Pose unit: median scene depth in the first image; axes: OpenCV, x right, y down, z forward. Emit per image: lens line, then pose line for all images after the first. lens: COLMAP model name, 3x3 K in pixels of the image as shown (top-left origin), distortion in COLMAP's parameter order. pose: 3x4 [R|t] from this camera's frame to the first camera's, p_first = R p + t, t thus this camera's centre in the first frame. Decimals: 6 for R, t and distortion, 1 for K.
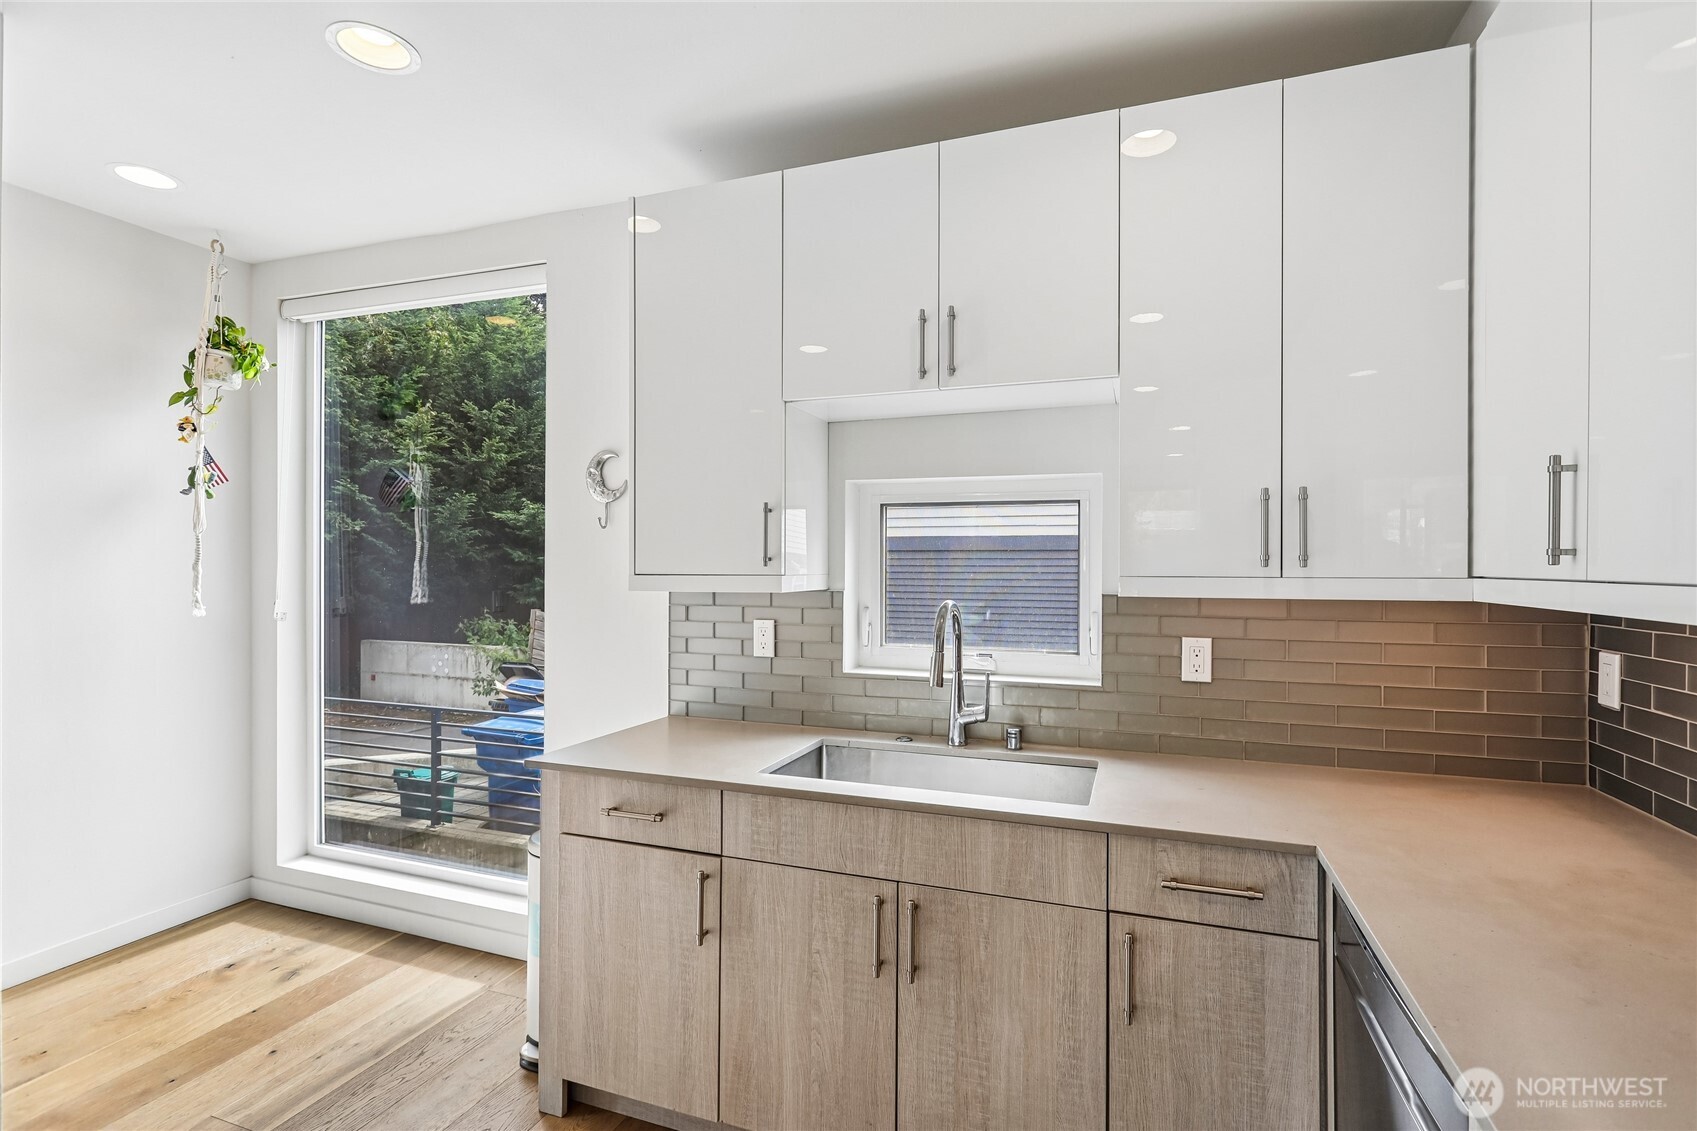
lens RADIAL K [[812.8, 0, 842.5], [0, 812.8, 567.3], [0, 0, 1]] dist [-0.001515, 0.000236]
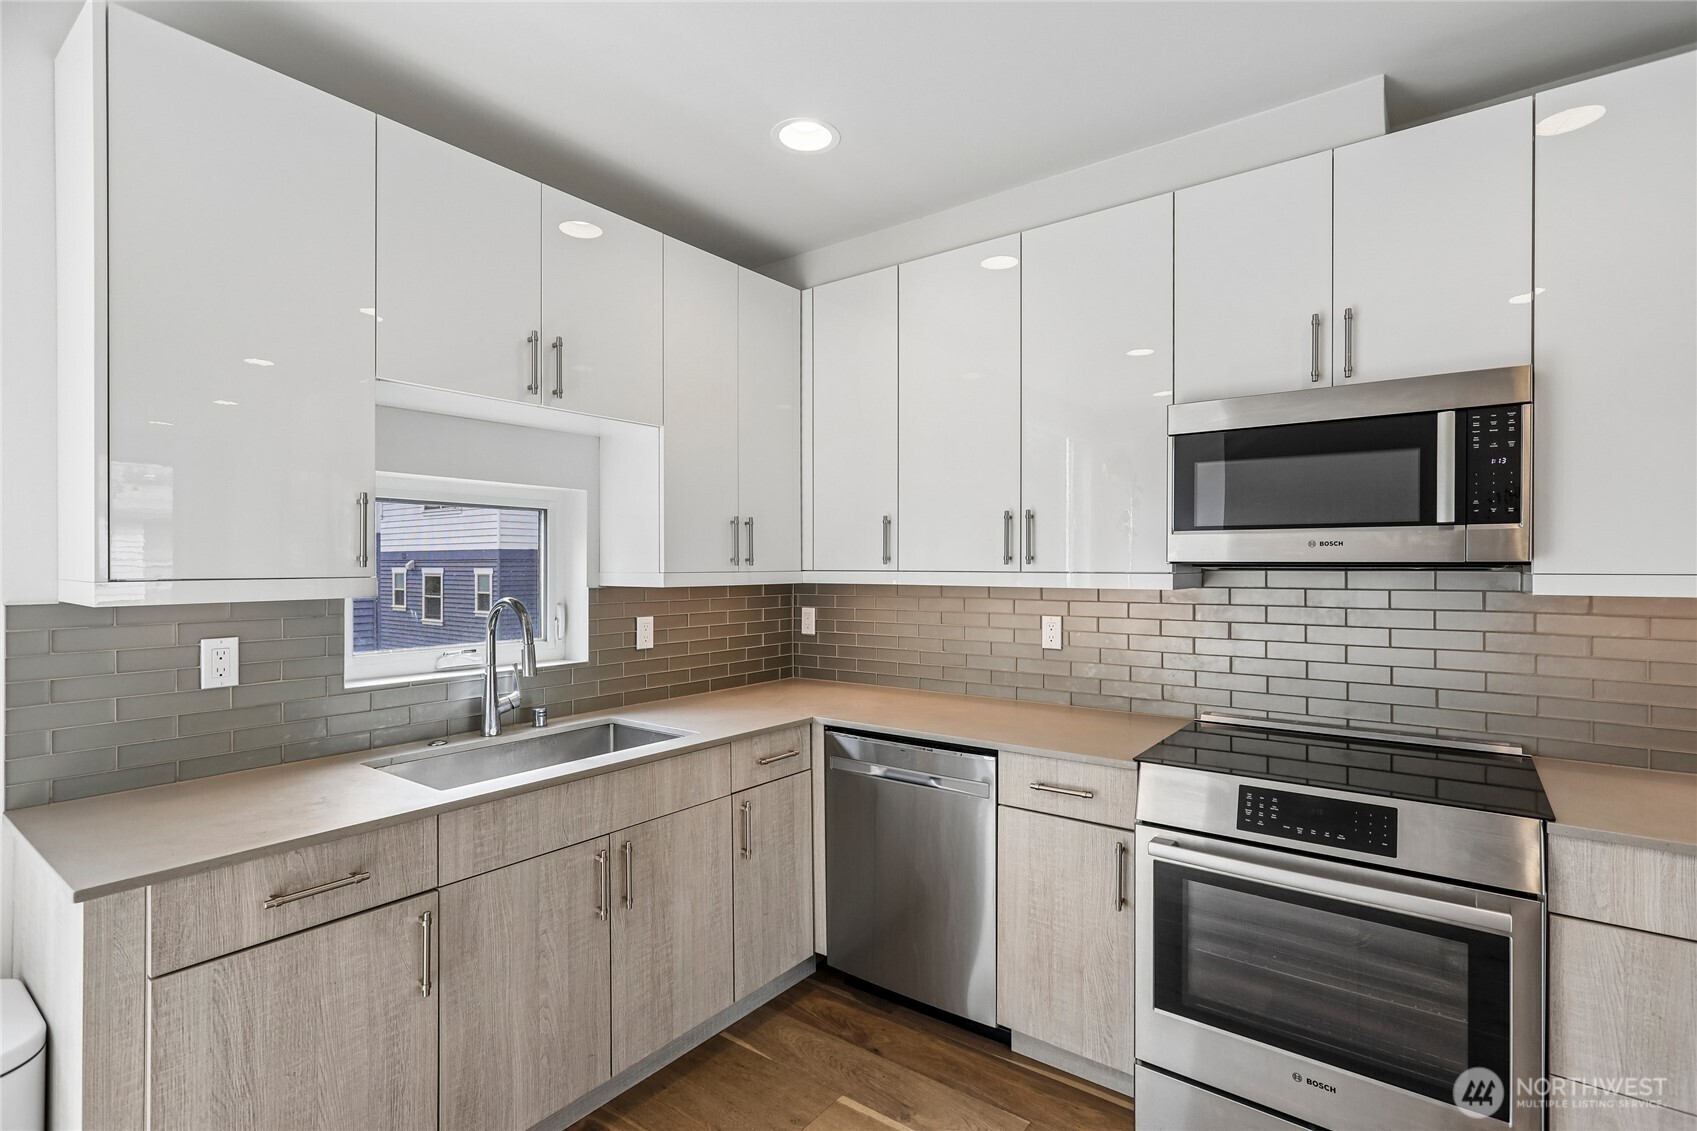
lens RADIAL K [[799.0, 0, 851.3], [0, 799.0, 566.2], [0, 0, 1]] dist [-0.001706, 0.000804]
pose [[0.285348, -0.004397, 0.958414, -0.901223], [0.004500, 0.999985, 0.003248, -0.002945], [-0.958413, 0.003386, 0.285364, 0.317926]]
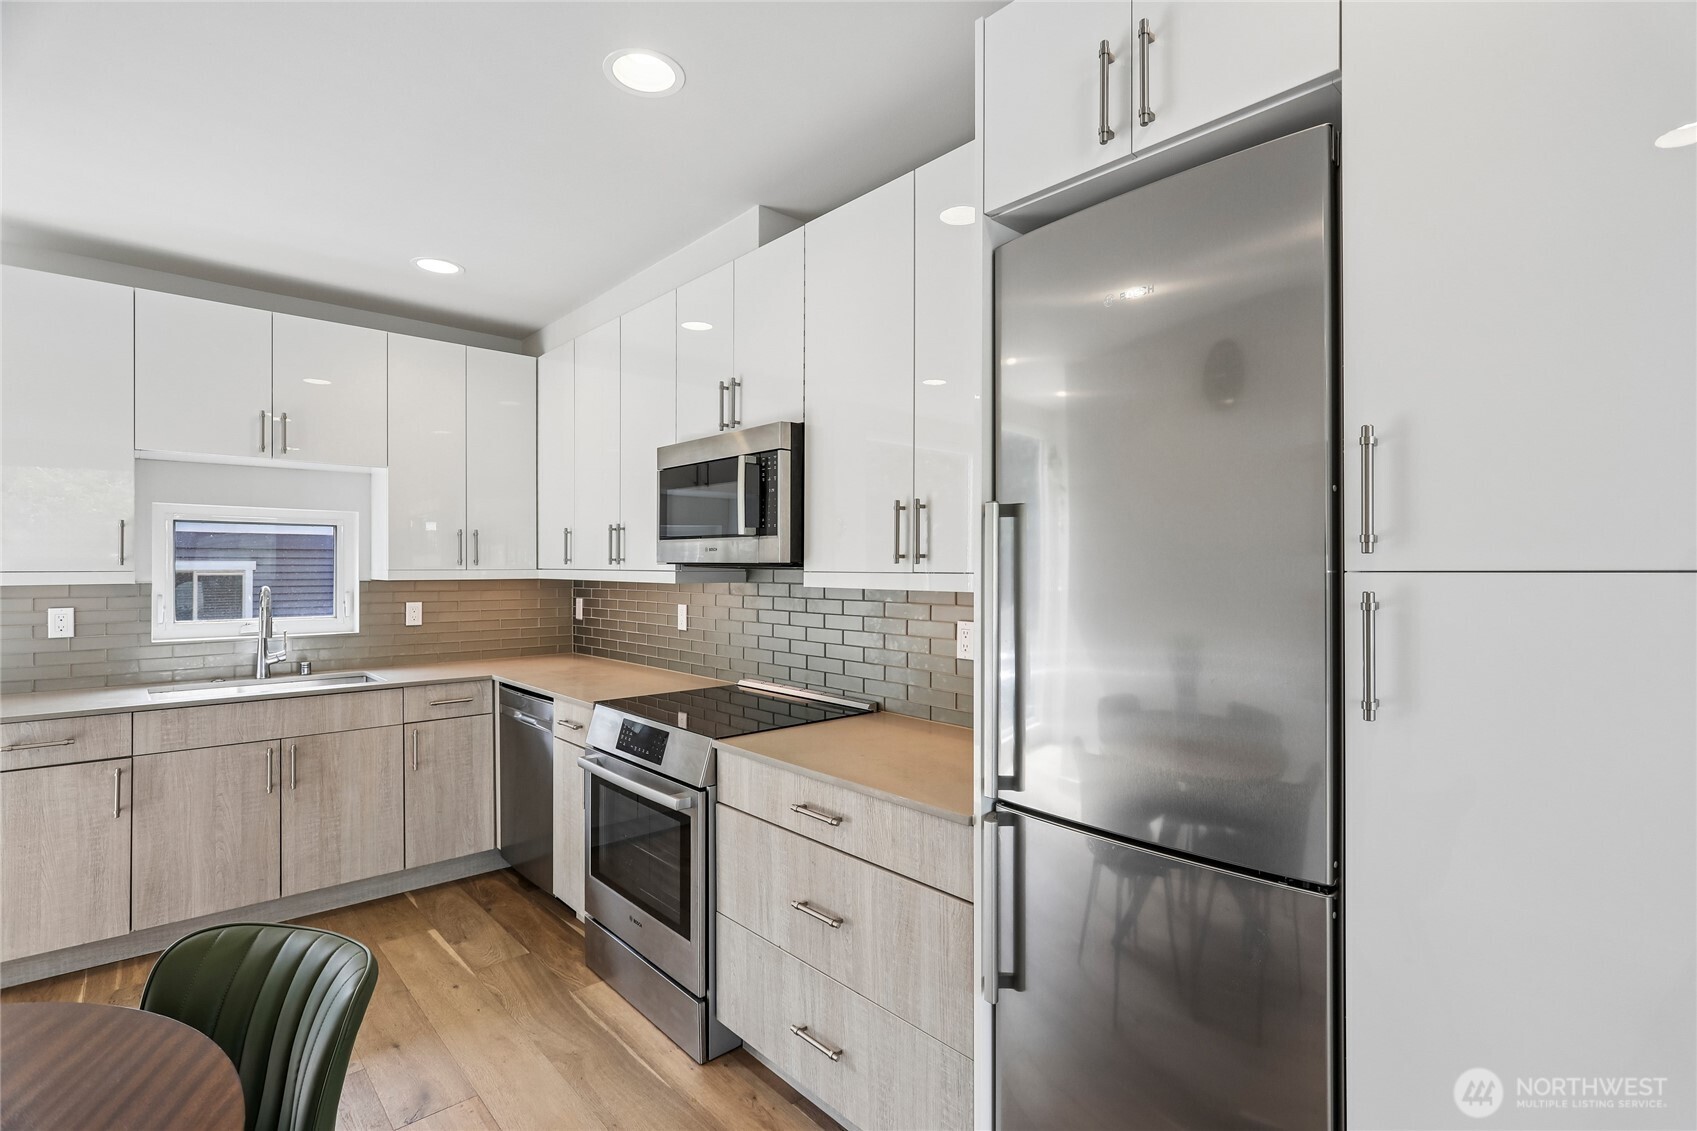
lens RADIAL K [[800.0, 0, 846.4], [0, 800.0, 569.4], [0, 0, 1]] dist [-0.000683, 0.004578]
pose [[0.464982, -0.005449, 0.885303, -0.885923], [0.002906, 0.999985, 0.004628, 0.004148], [-0.885315, 0.000420, 0.464991, -0.908740]]
